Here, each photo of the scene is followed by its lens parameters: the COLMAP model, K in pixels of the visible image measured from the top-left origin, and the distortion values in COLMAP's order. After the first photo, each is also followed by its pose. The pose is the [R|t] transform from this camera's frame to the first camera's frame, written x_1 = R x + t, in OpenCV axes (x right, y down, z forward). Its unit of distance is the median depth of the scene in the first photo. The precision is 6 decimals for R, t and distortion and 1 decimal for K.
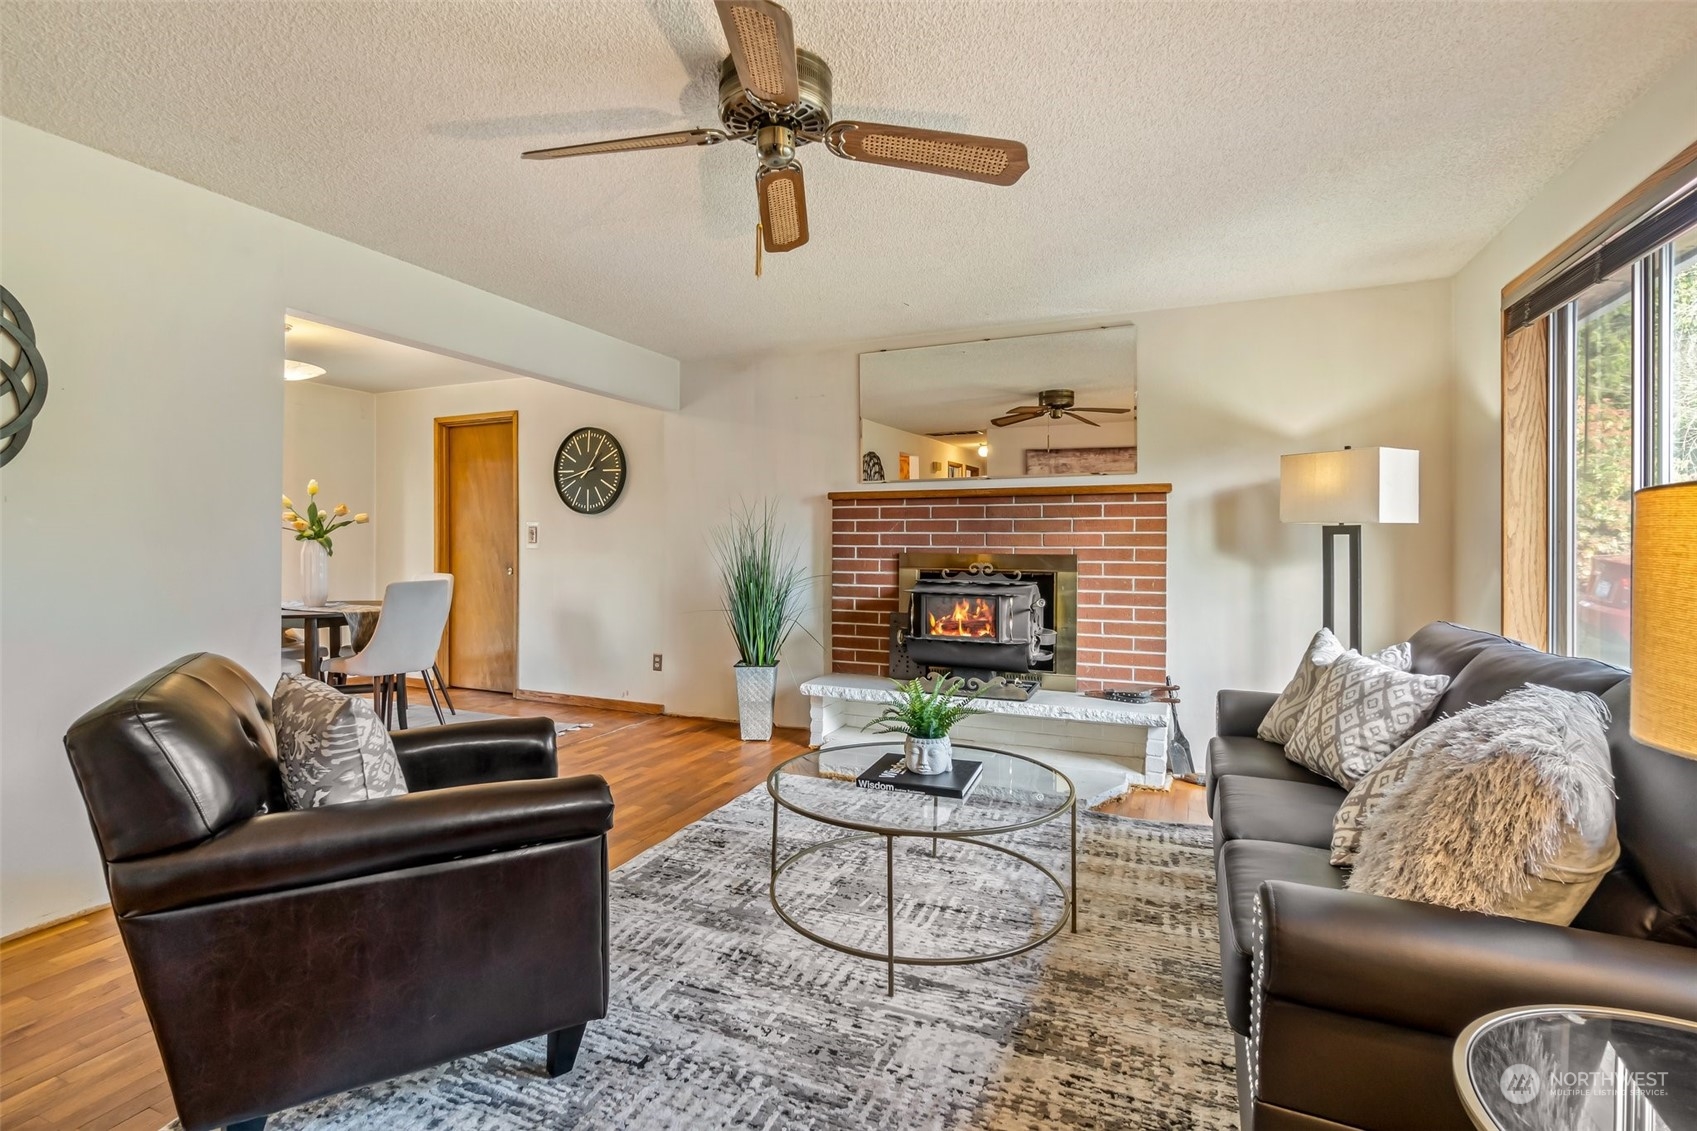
lens RADIAL K [[793.3, 0, 831.1], [0, 793.3, 547.9], [0, 0, 1]] dist [-0.010688, 0.000410]
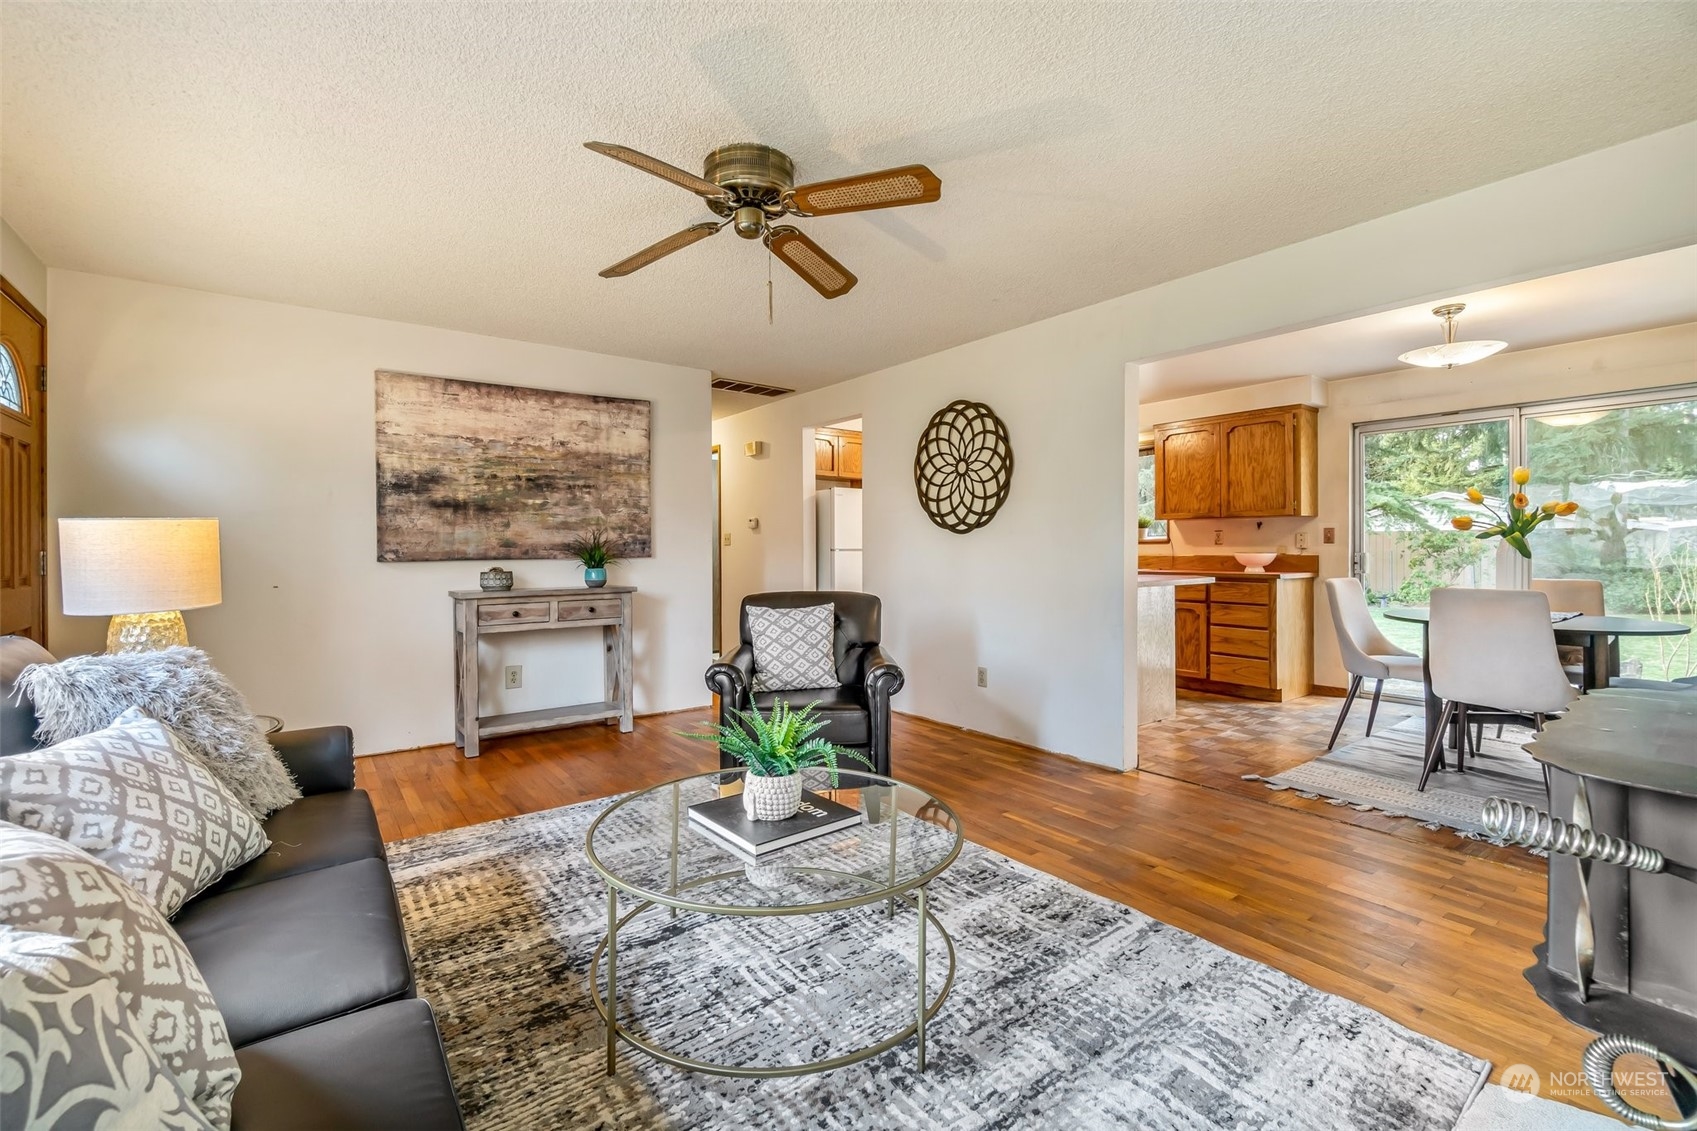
lens RADIAL K [[732.2, 0, 823.1], [0, 732.2, 555.1], [0, 0, 1]] dist [-0.001564, -0.000400]
pose [[-0.502189, 0.004108, -0.864748, 0.467391], [-0.002608, 0.999977, 0.006266, 0.007238], [0.864754, 0.005402, -0.502167, 0.893668]]
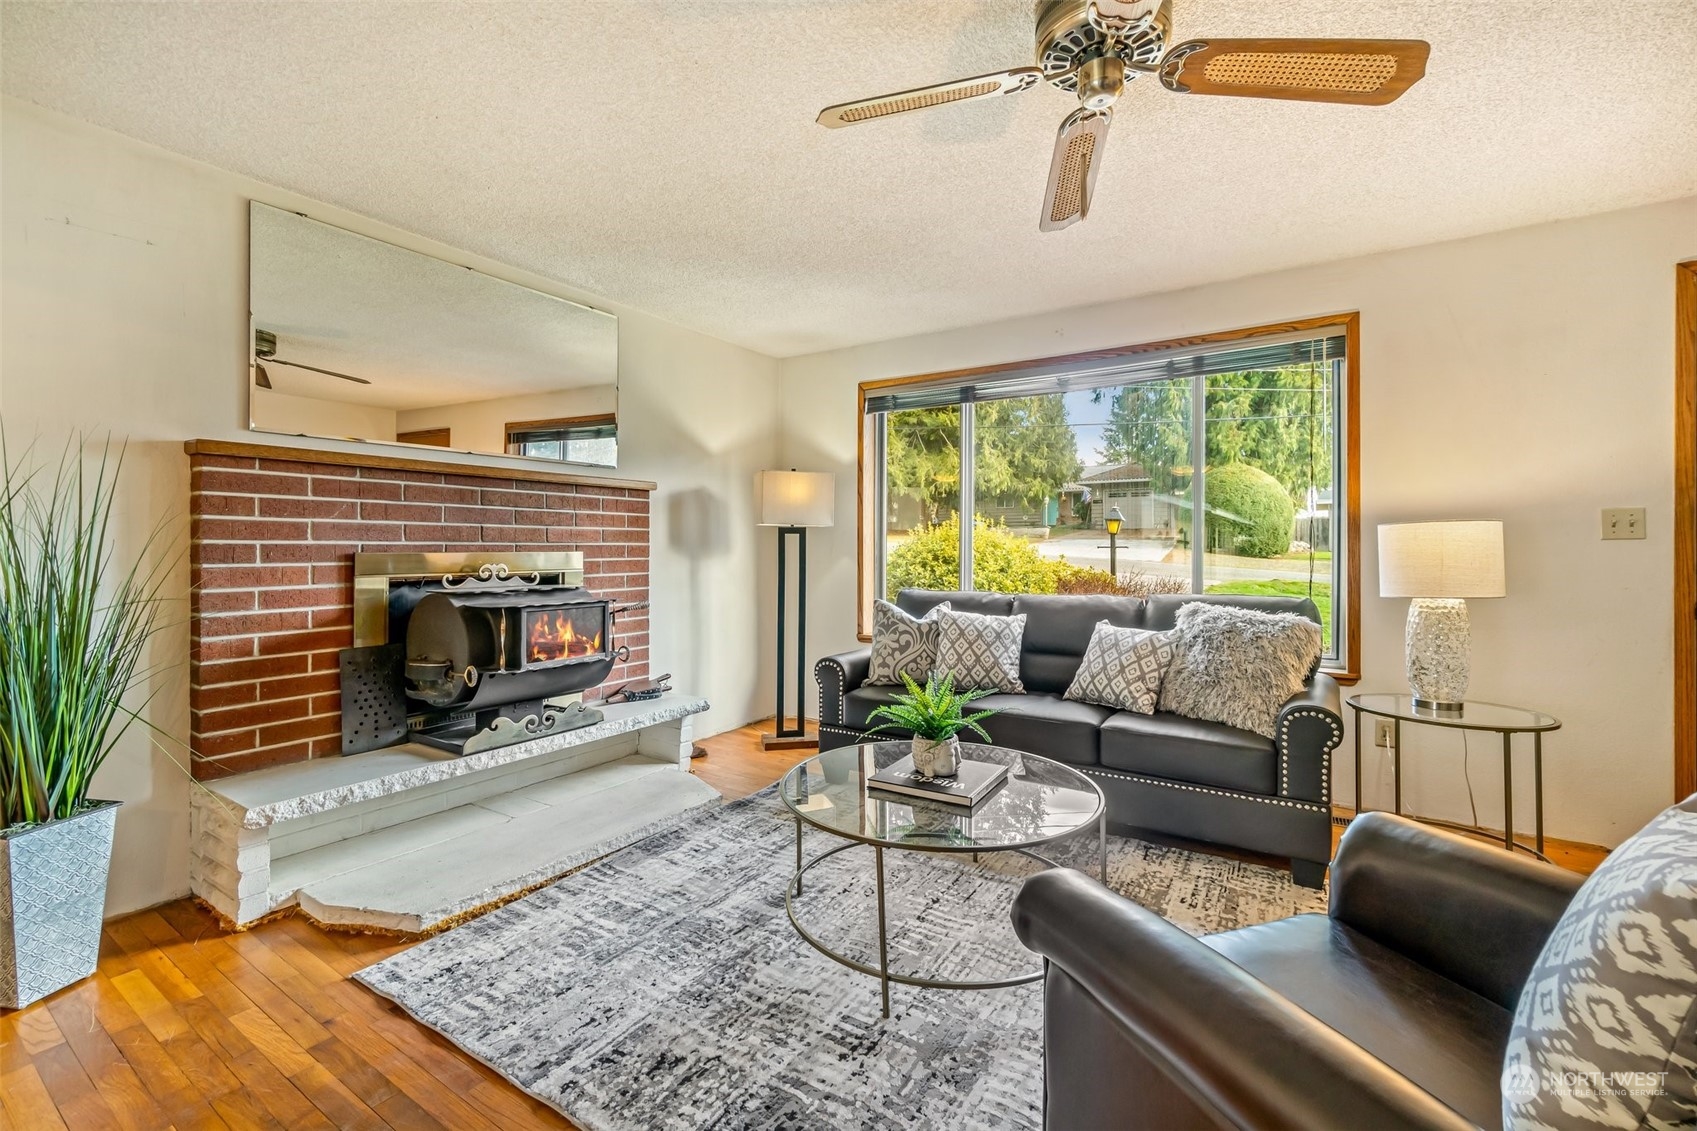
lens RADIAL K [[732.2, 0, 842.2], [0, 732.2, 547.3], [0, 0, 1]] dist [-0.001564, -0.000400]
pose [[0.161006, -0.003978, 0.986945, -0.491414], [0.003999, 0.999986, 0.003379, 0.001839], [-0.986945, 0.003403, 0.161020, 0.609120]]
